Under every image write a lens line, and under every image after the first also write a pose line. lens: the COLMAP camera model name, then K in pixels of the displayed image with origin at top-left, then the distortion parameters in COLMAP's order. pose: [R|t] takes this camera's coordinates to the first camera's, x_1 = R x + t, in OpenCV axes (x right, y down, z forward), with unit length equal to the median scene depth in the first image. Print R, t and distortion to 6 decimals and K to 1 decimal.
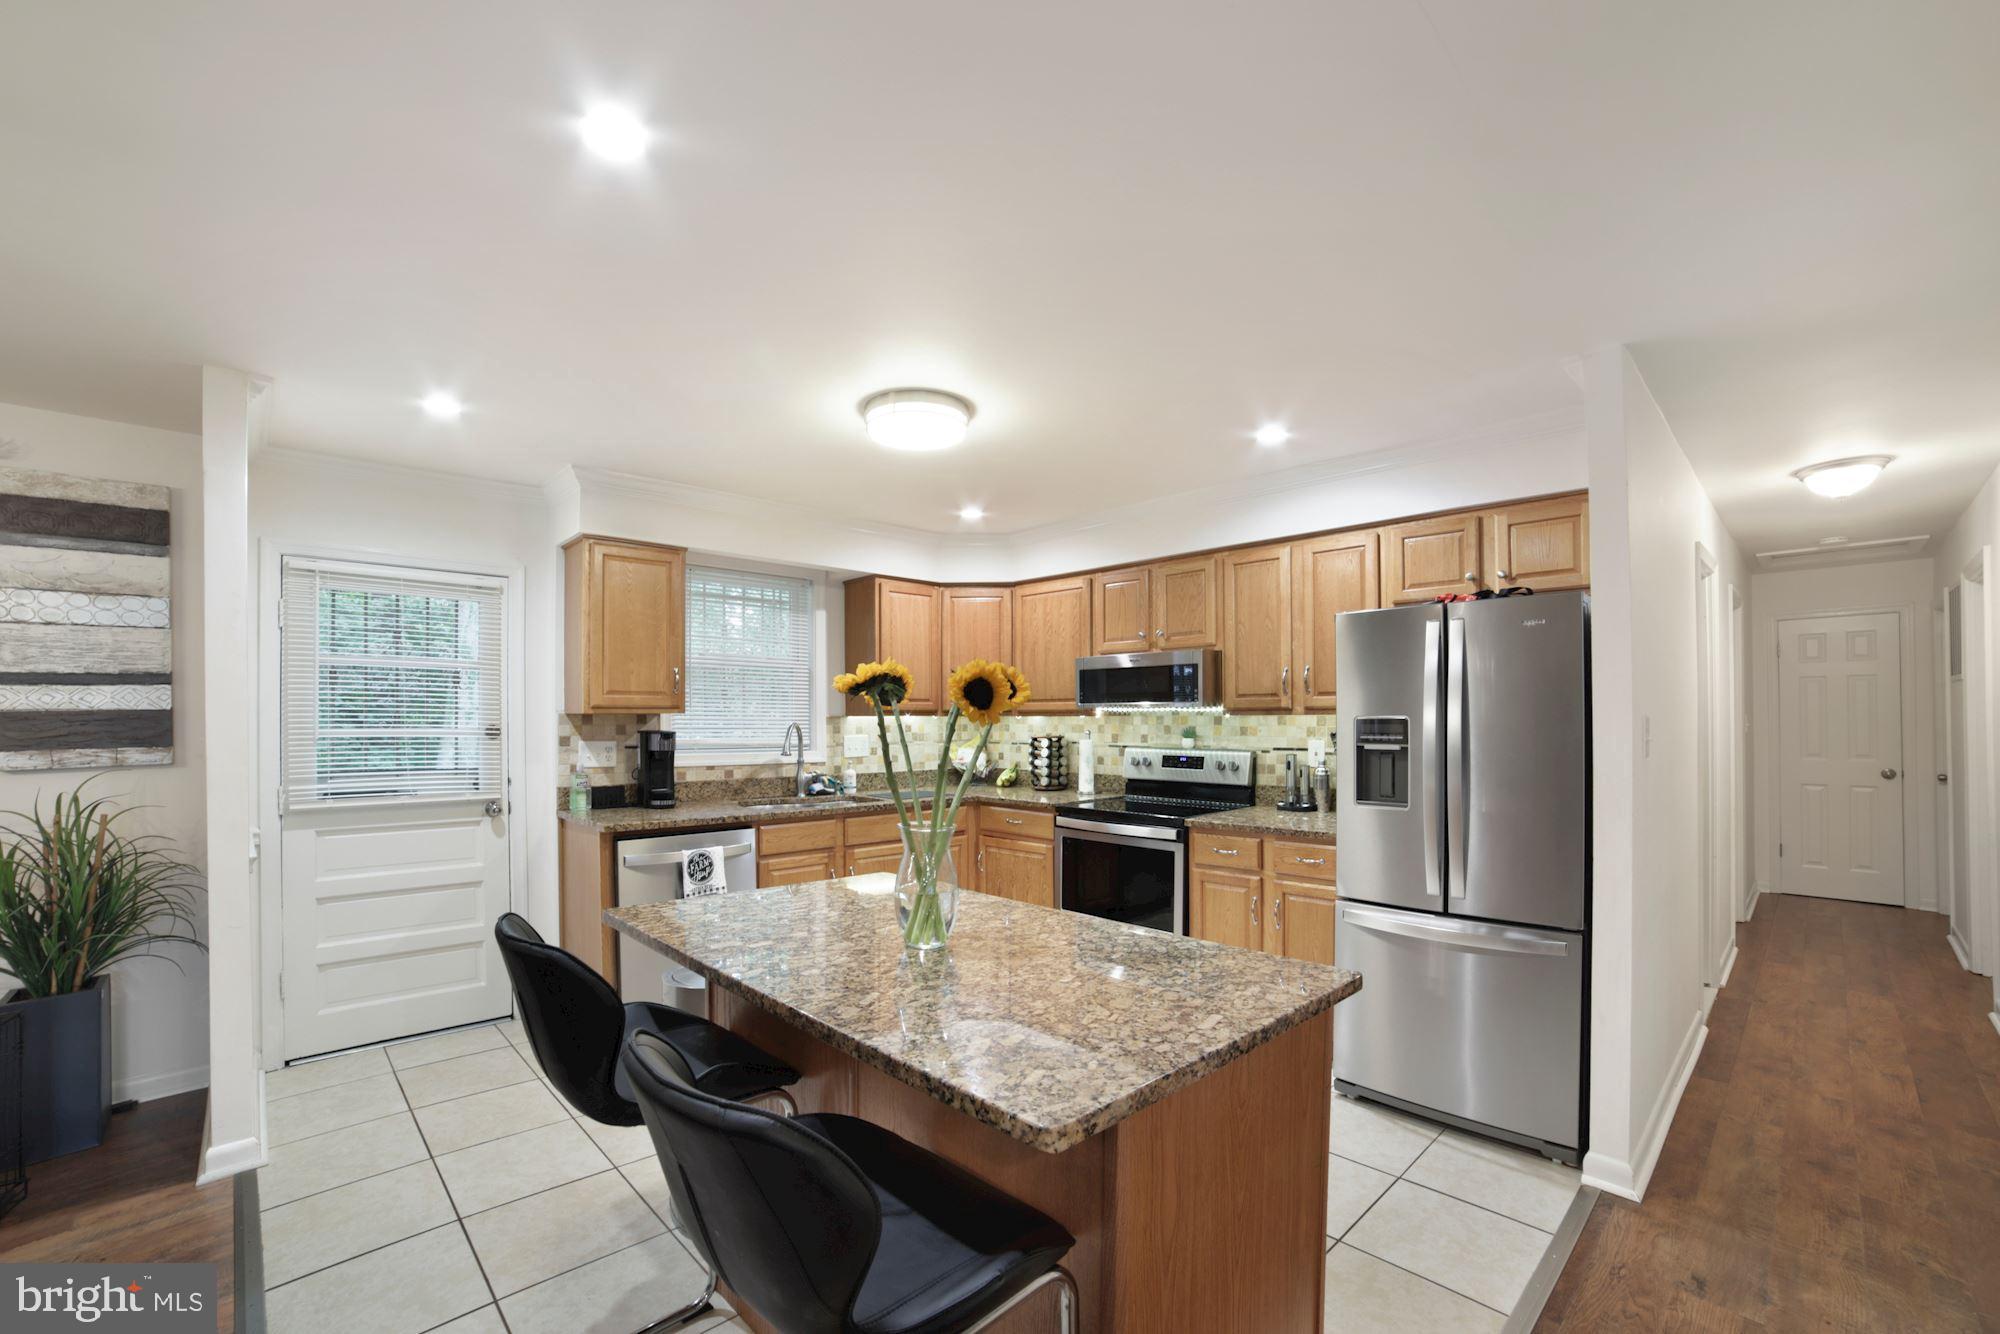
lens RADIAL K [[858.1, 0, 1005.4], [0, 858.1, 709.8], [0, 0, 1]] dist [-0.000973, -0.000017]
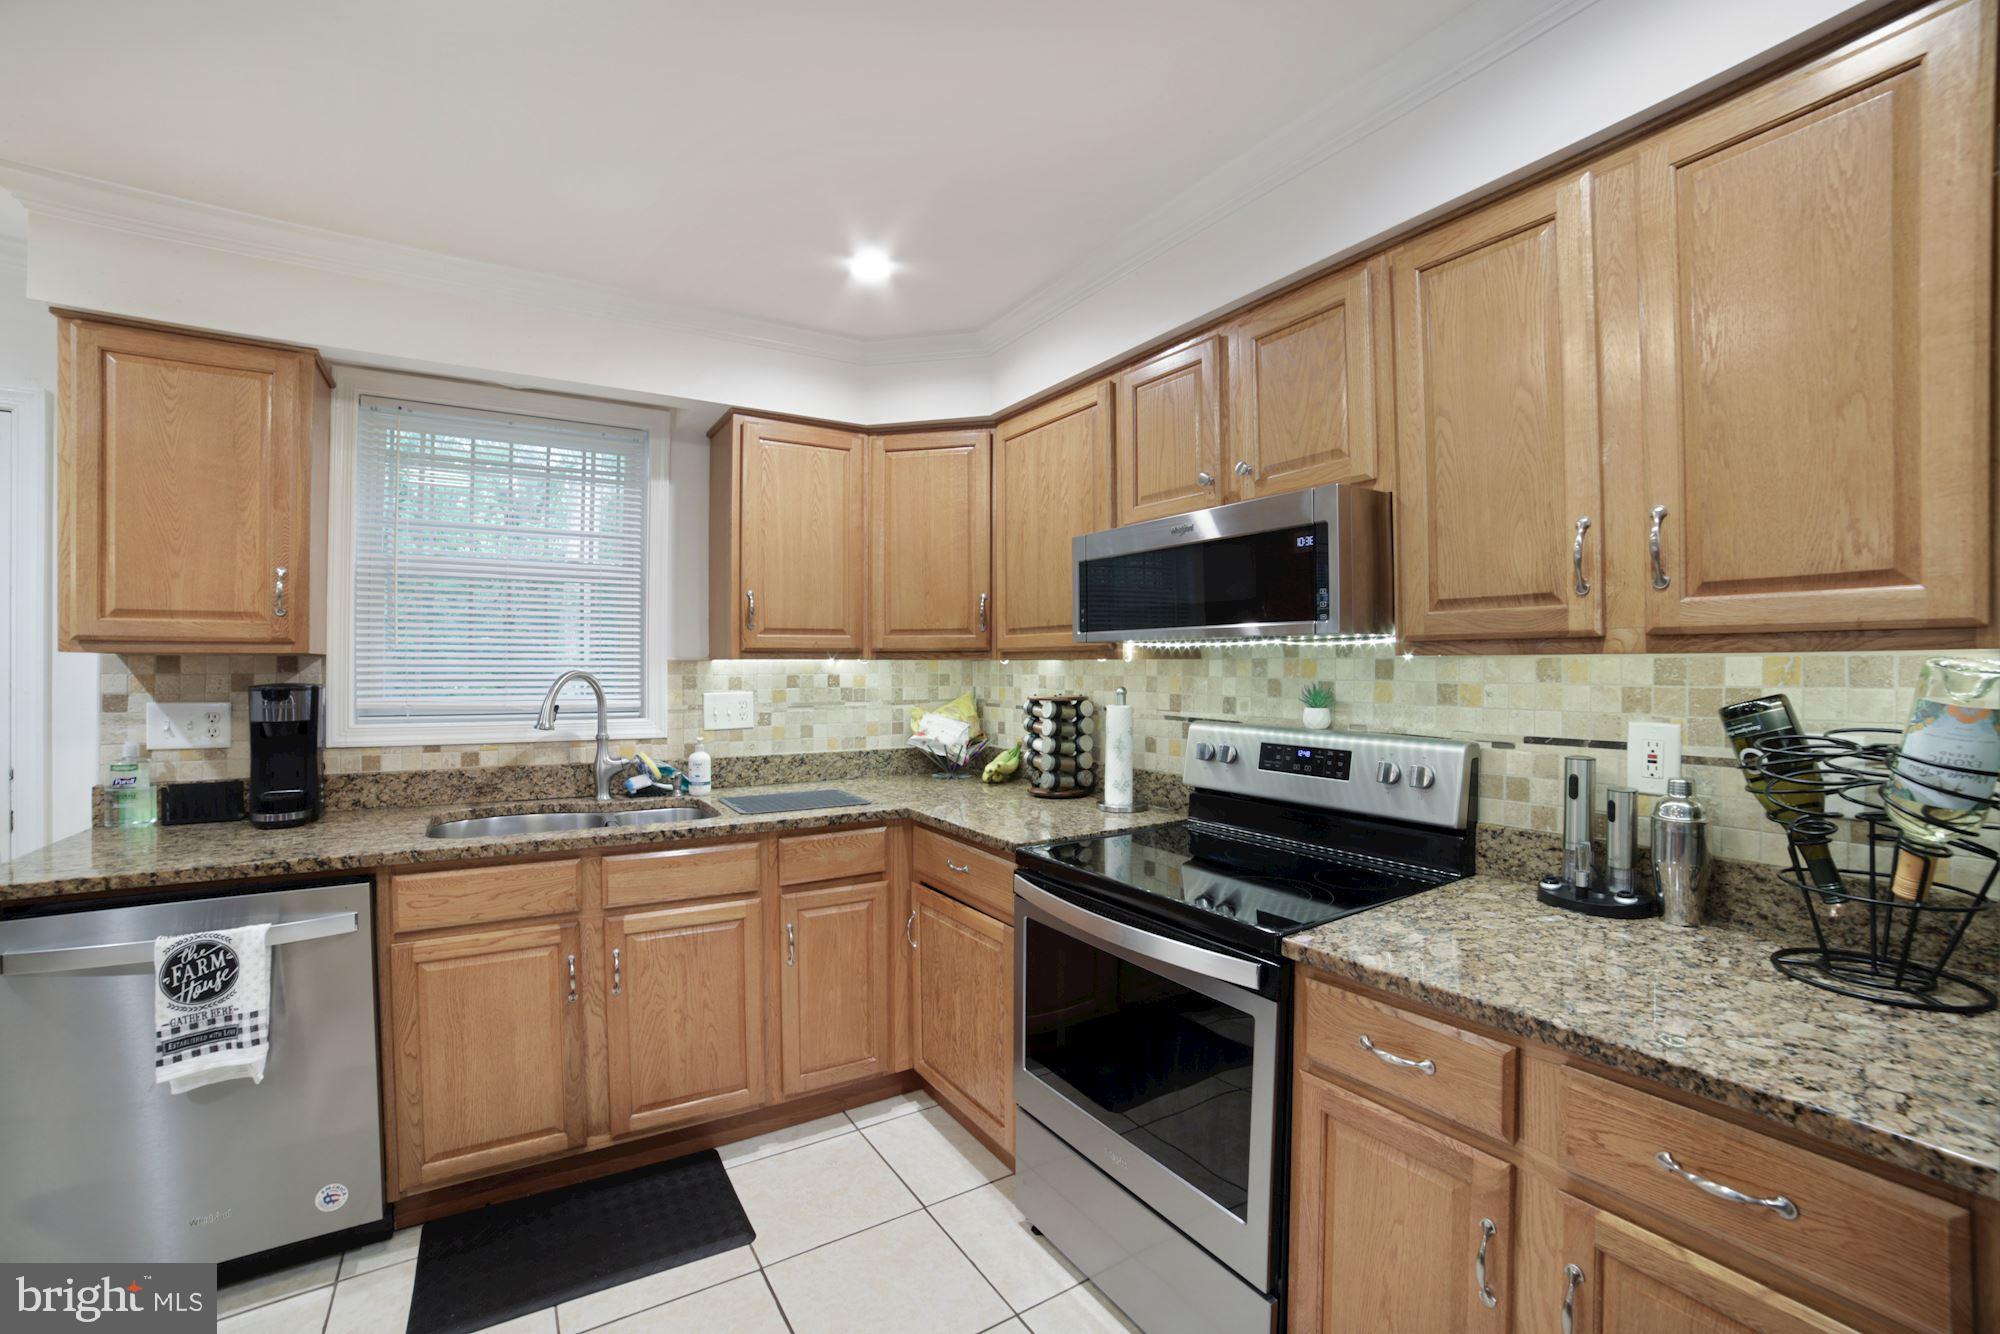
lens RADIAL K [[838.6, 0, 990.2], [0, 838.6, 660.2], [0, 0, 1]] dist [-0.090416, 0.029245]
pose [[0.977799, 0.000335, -0.209546, 0.138862], [0.000711, 0.999988, 0.004913, 0.005920], [0.209545, -0.004953, 0.977786, 0.547163]]
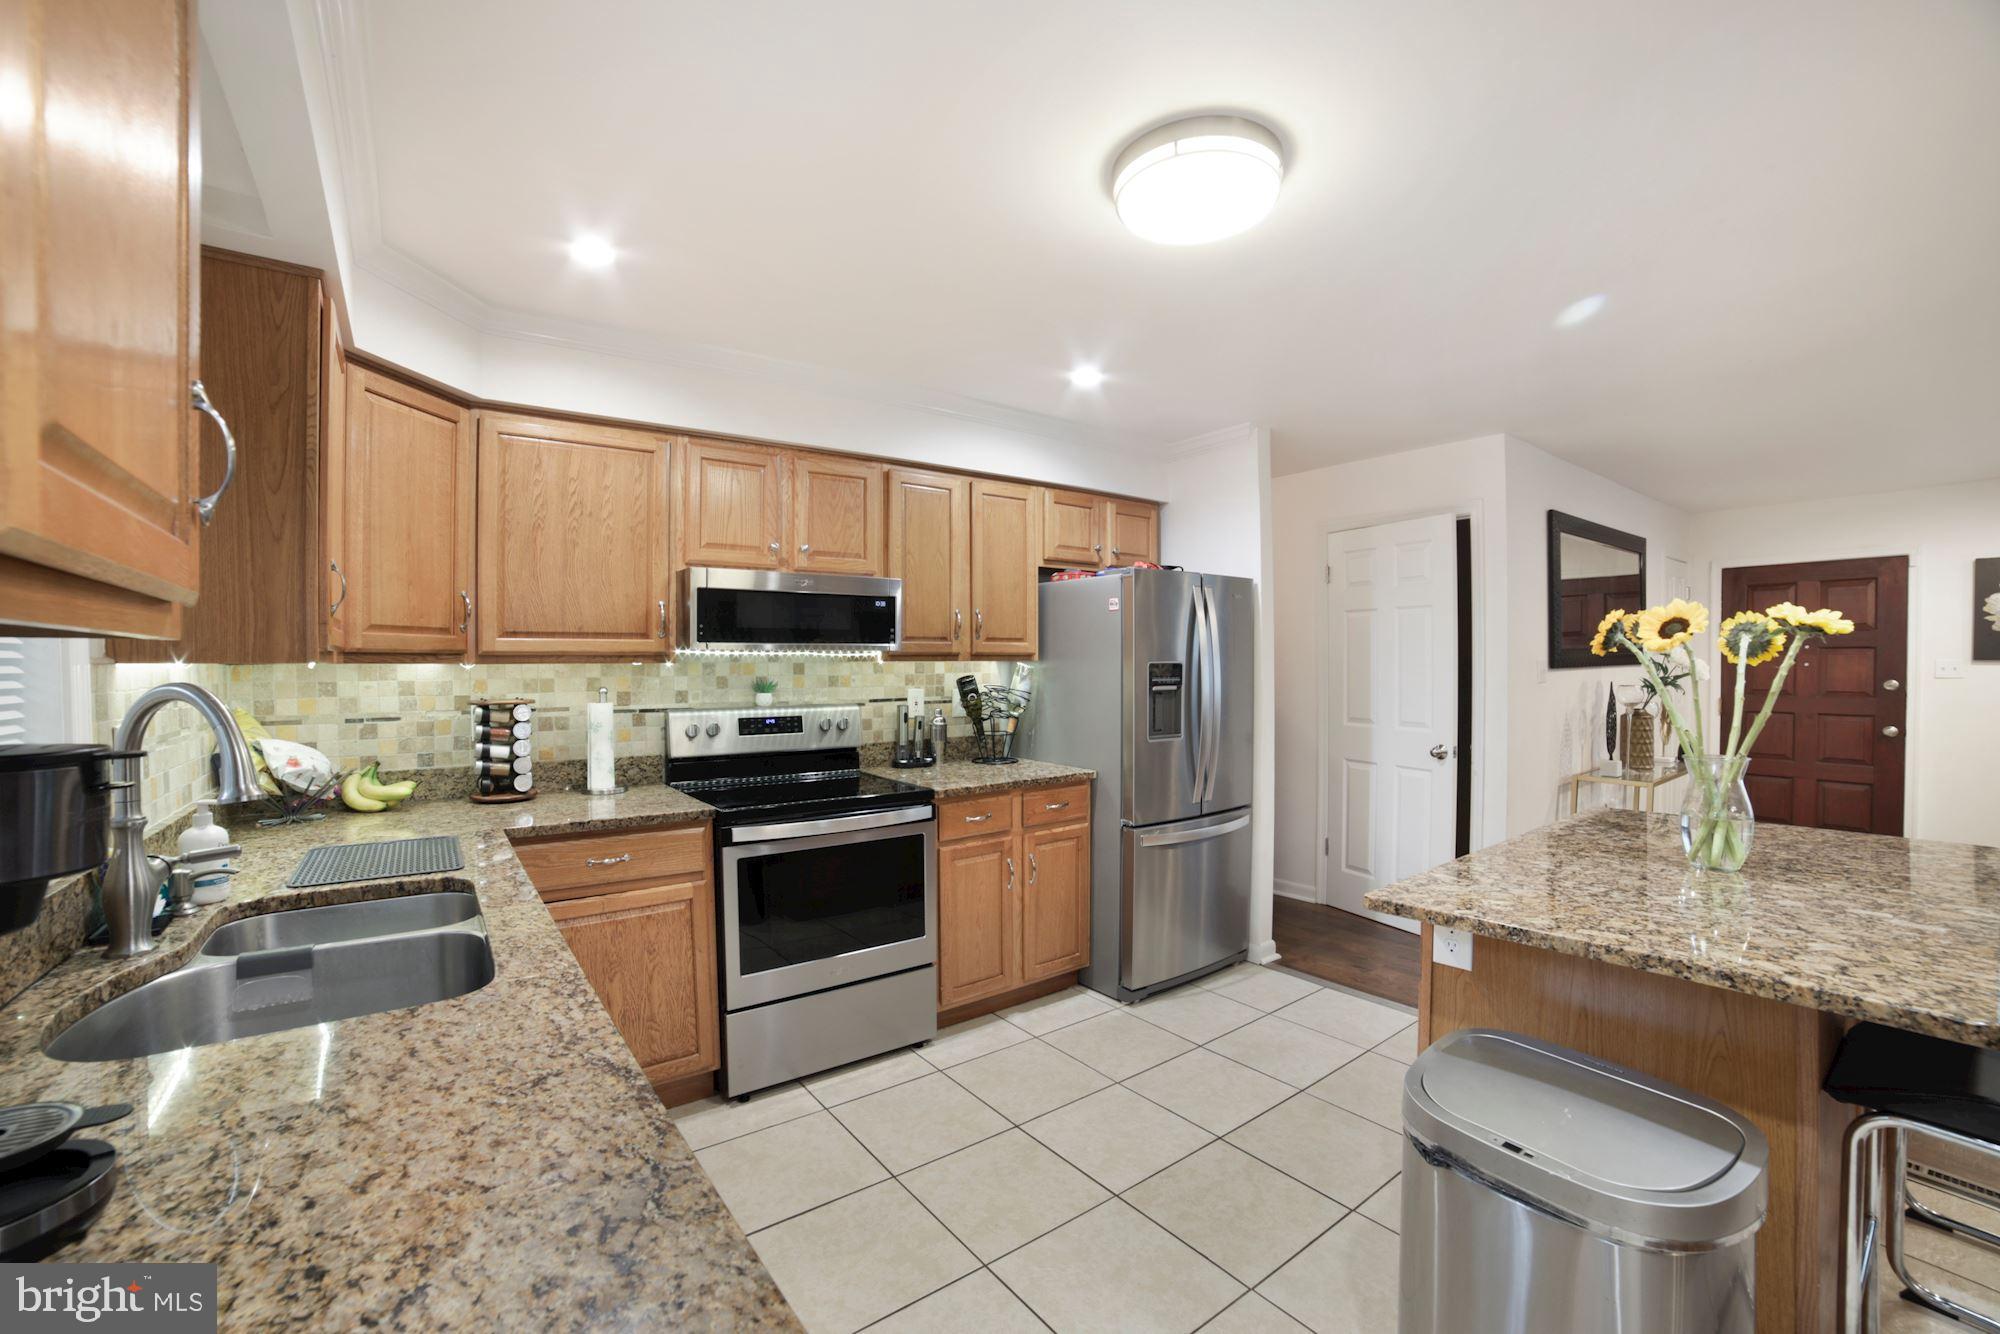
lens RADIAL K [[838.6, 0, 990.2], [0, 838.6, 660.2], [0, 0, 1]] dist [-0.090416, 0.029245]
pose [[0.136324, 0.003482, 0.990658, -0.484304], [-0.004578, 0.999985, -0.002885, 0.006344], [-0.990654, -0.004142, 0.136338, 0.729569]]
